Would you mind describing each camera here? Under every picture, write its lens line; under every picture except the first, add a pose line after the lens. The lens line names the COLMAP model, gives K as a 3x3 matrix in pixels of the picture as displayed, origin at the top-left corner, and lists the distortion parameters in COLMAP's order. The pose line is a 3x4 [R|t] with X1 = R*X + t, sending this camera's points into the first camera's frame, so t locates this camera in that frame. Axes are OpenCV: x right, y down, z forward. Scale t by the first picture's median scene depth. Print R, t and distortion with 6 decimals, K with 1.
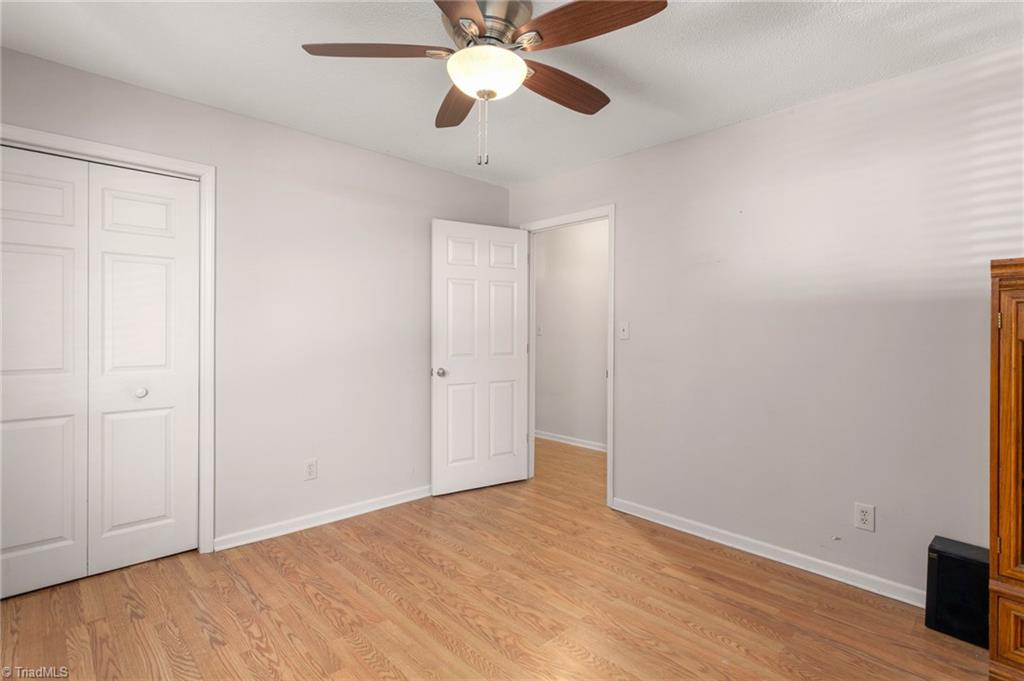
lens RADIAL K [[495.0, 0, 511.4], [0, 495.0, 332.8], [0, 0, 1]] dist [0.004695, 0.000092]
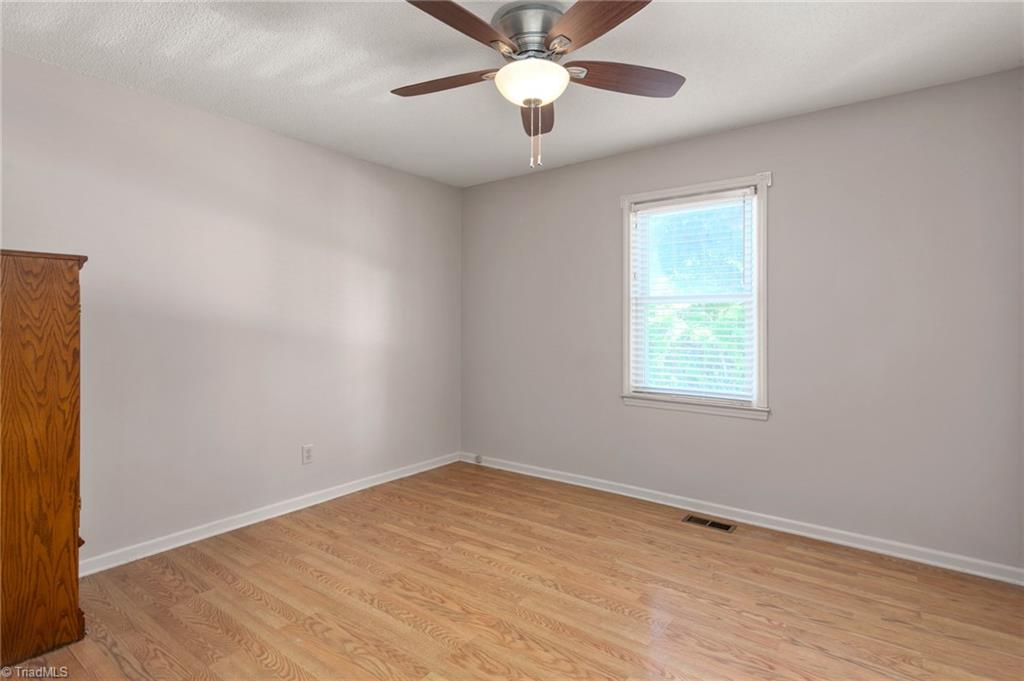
lens RADIAL K [[495.0, 0, 512.3], [0, 495.0, 330.3], [0, 0, 1]] dist [0.004695, 0.000092]
pose [[-0.985585, -0.007132, -0.169031, 0.154596], [-0.010973, 0.999702, 0.021803, -0.009324], [0.168825, 0.023344, -0.985370, 1.896251]]
